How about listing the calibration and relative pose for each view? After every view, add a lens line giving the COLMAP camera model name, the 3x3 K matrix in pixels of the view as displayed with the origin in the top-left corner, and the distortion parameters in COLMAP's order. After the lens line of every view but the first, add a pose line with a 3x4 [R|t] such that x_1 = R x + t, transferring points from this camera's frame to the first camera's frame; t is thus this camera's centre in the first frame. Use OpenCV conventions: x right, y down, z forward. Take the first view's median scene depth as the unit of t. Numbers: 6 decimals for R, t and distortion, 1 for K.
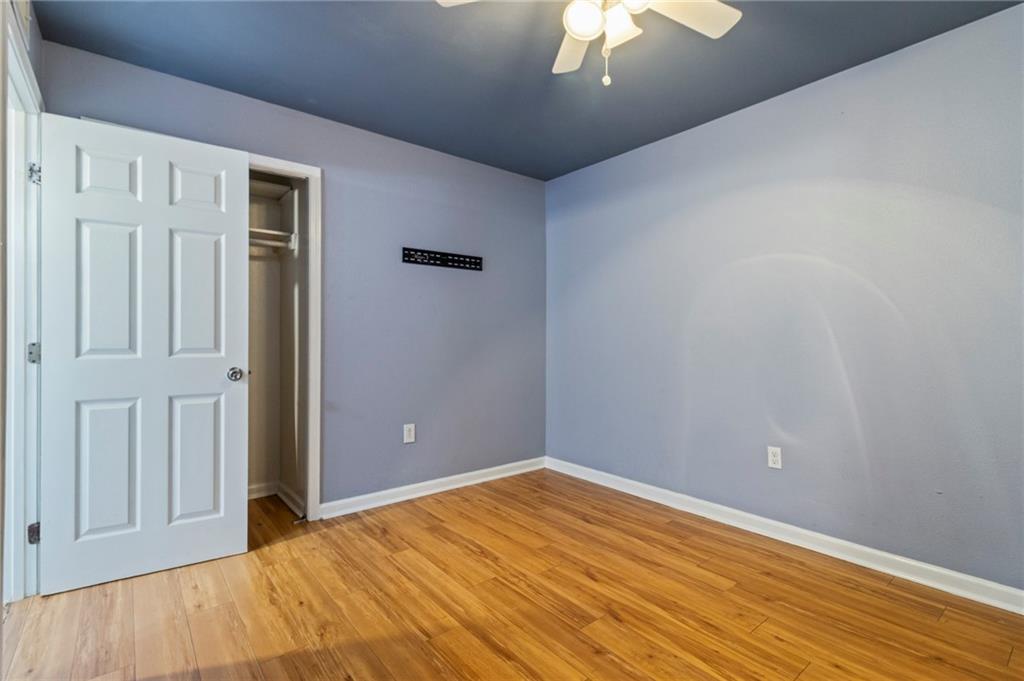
lens RADIAL K [[469.2, 0, 476.2], [0, 469.2, 334.5], [0, 0, 1]] dist [-0.000433, 0.000139]
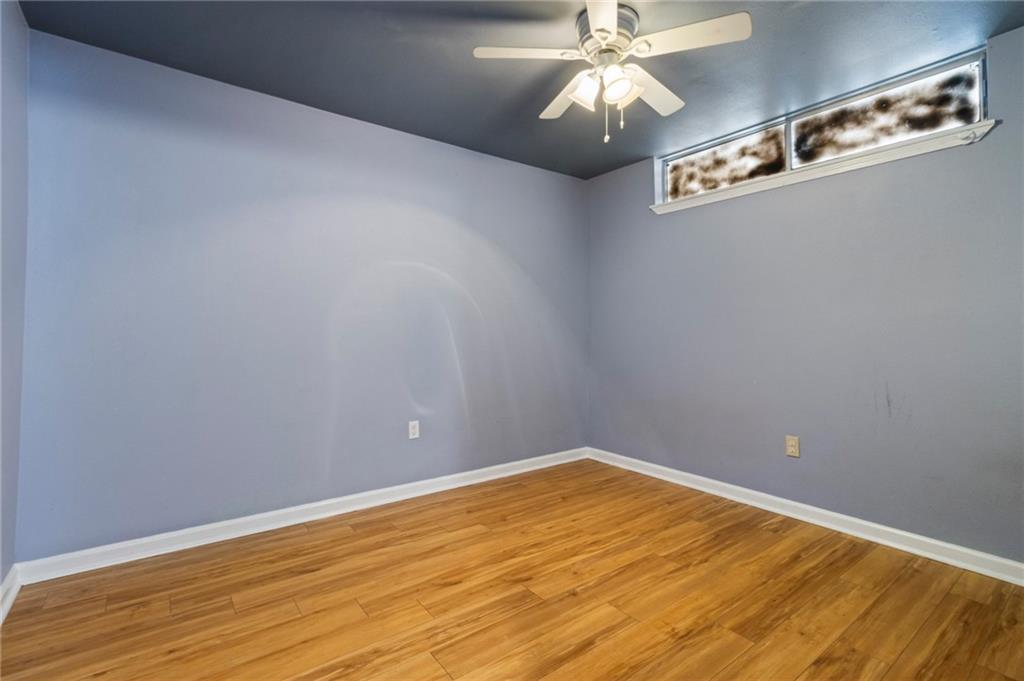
lens RADIAL K [[469.2, 0, 476.2], [0, 469.2, 334.5], [0, 0, 1]] dist [-0.000433, 0.000139]
pose [[0.037897, -0.009566, 0.999236, -0.689123], [-0.004265, 0.999944, 0.009734, -0.033655], [-0.999273, -0.004631, 0.037854, 0.814707]]
